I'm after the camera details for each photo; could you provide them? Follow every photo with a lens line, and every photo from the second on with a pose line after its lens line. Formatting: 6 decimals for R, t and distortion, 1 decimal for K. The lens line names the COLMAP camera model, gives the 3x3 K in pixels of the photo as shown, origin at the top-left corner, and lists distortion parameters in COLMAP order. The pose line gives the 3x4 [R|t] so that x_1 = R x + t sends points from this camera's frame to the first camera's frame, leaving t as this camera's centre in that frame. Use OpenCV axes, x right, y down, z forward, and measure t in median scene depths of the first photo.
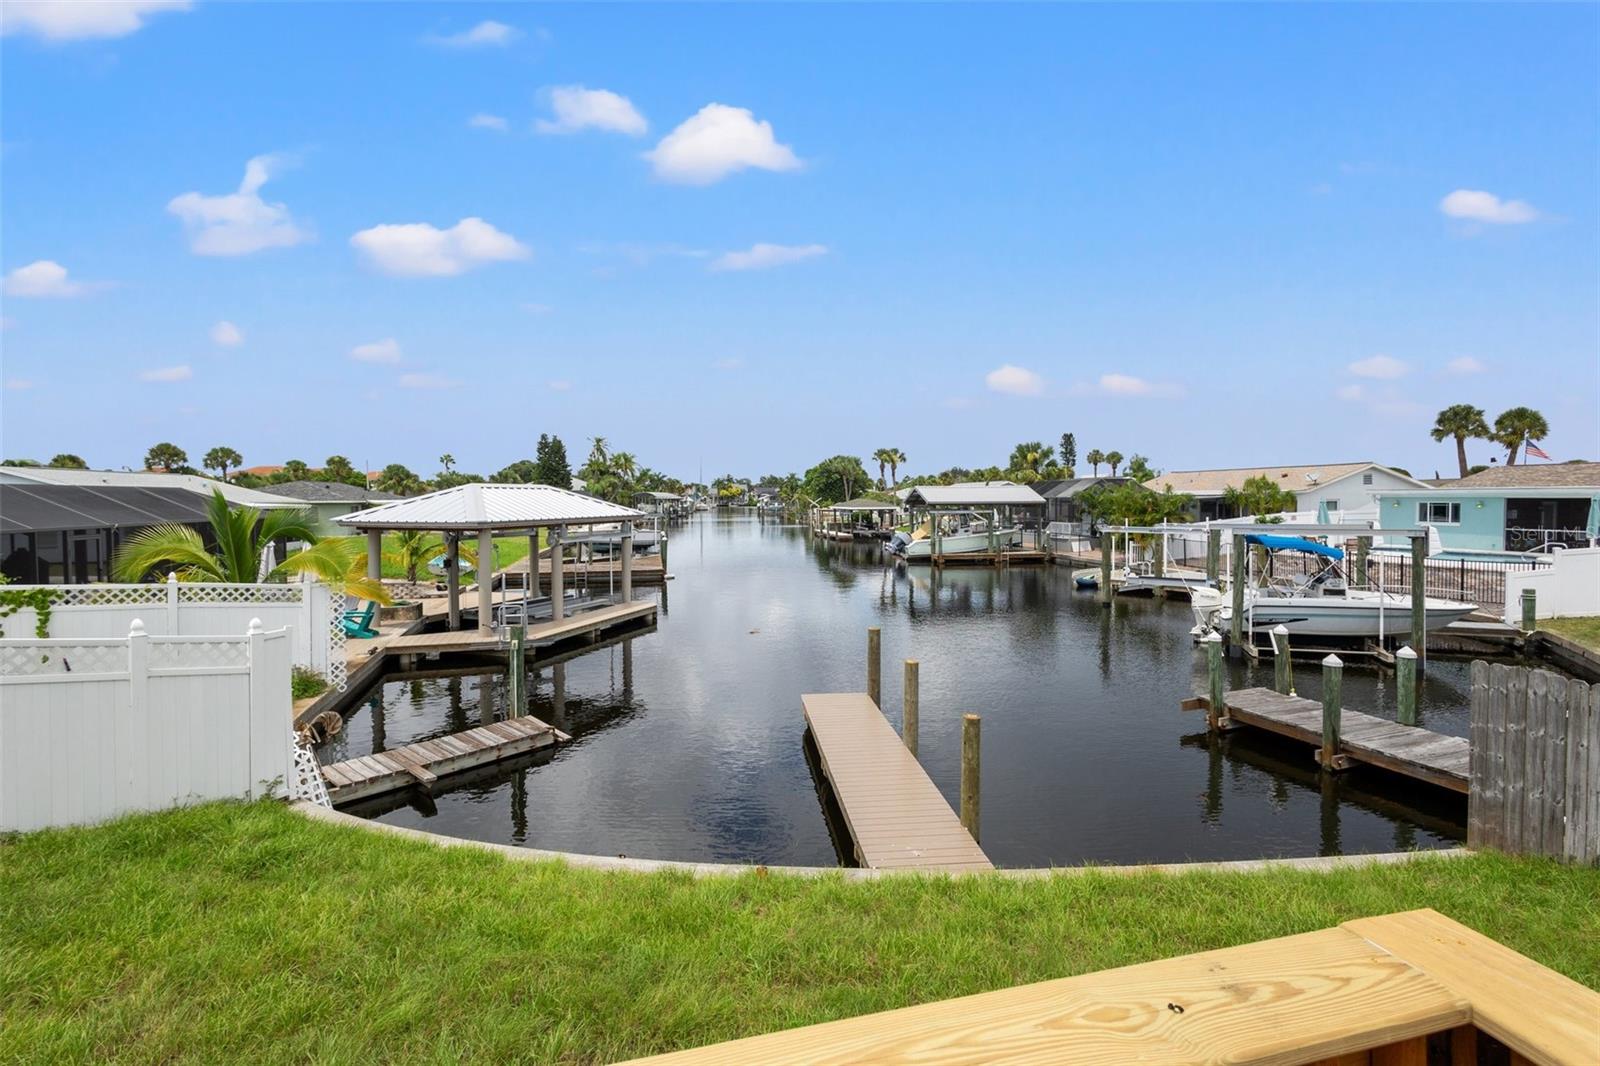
lens RADIAL K [[738.5, 0, 797.7], [0, 738.5, 525.3], [0, 0, 1]] dist [0.006410, -0.000690]
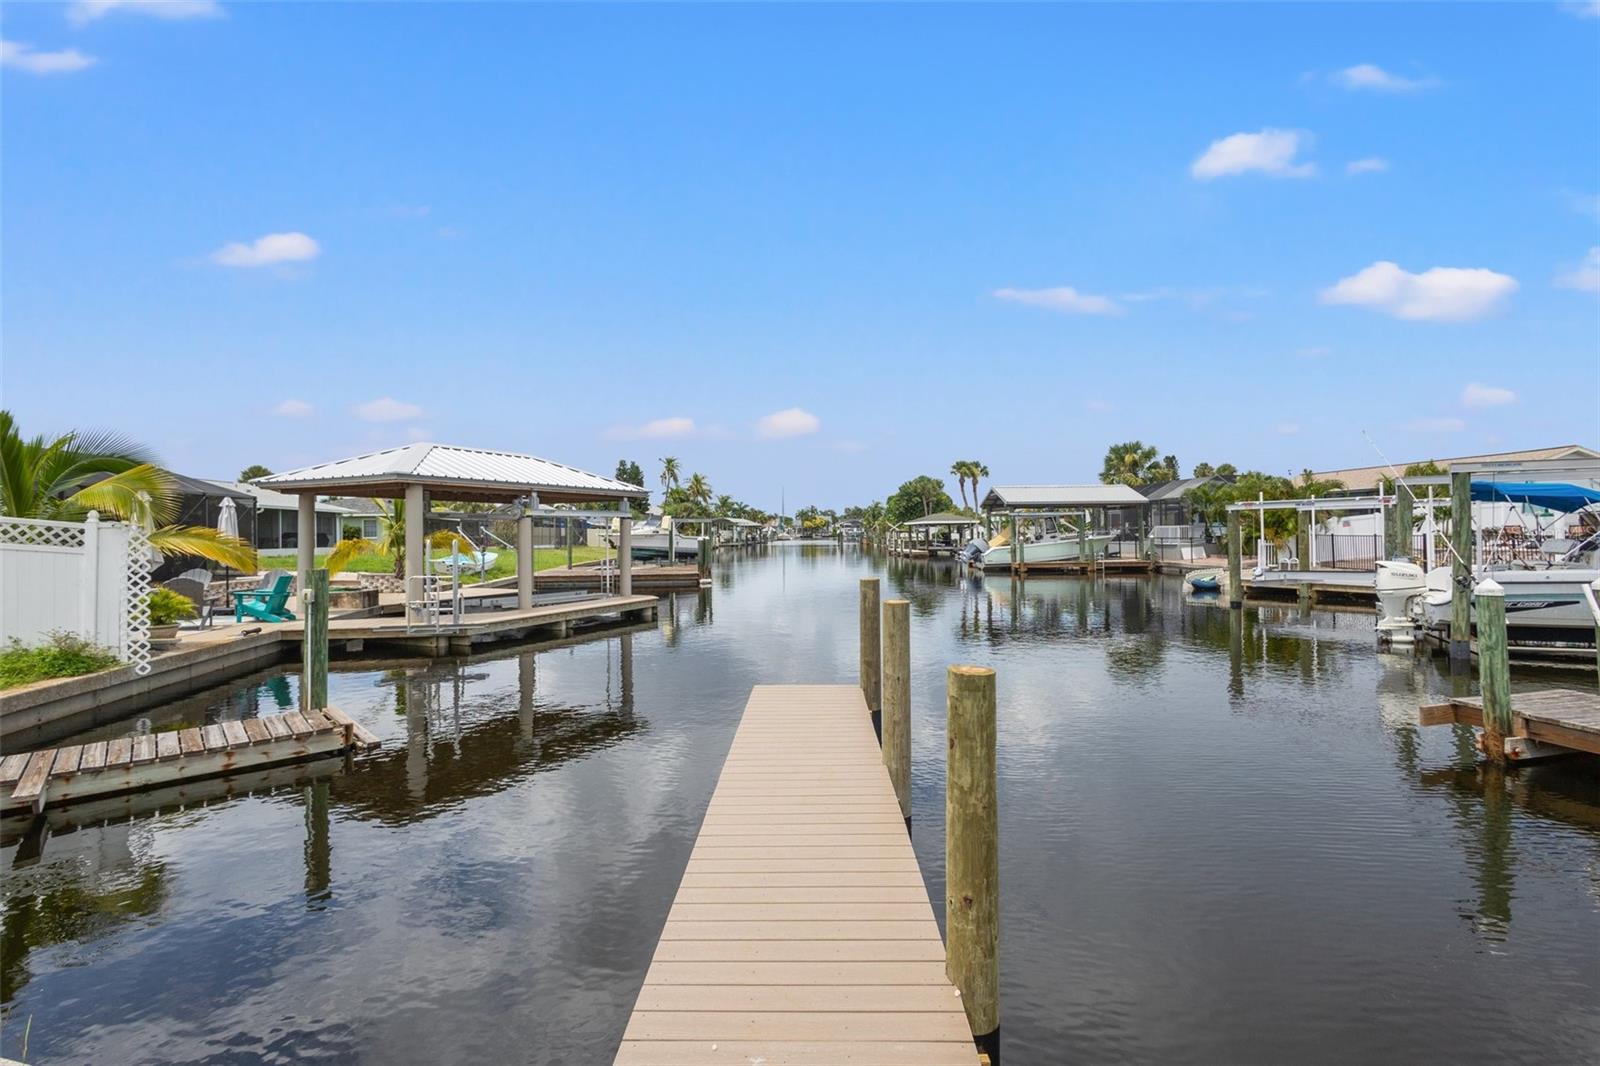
lens RADIAL K [[733.7, 0, 798.1], [0, 733.7, 531.5], [0, 0, 1]] dist [0.006287, -0.000607]
pose [[0.992936, -0.007337, -0.118421, 0.033646], [0.002740, 0.999238, -0.038942, 0.035666], [0.118616, 0.038342, 0.992200, 0.110003]]
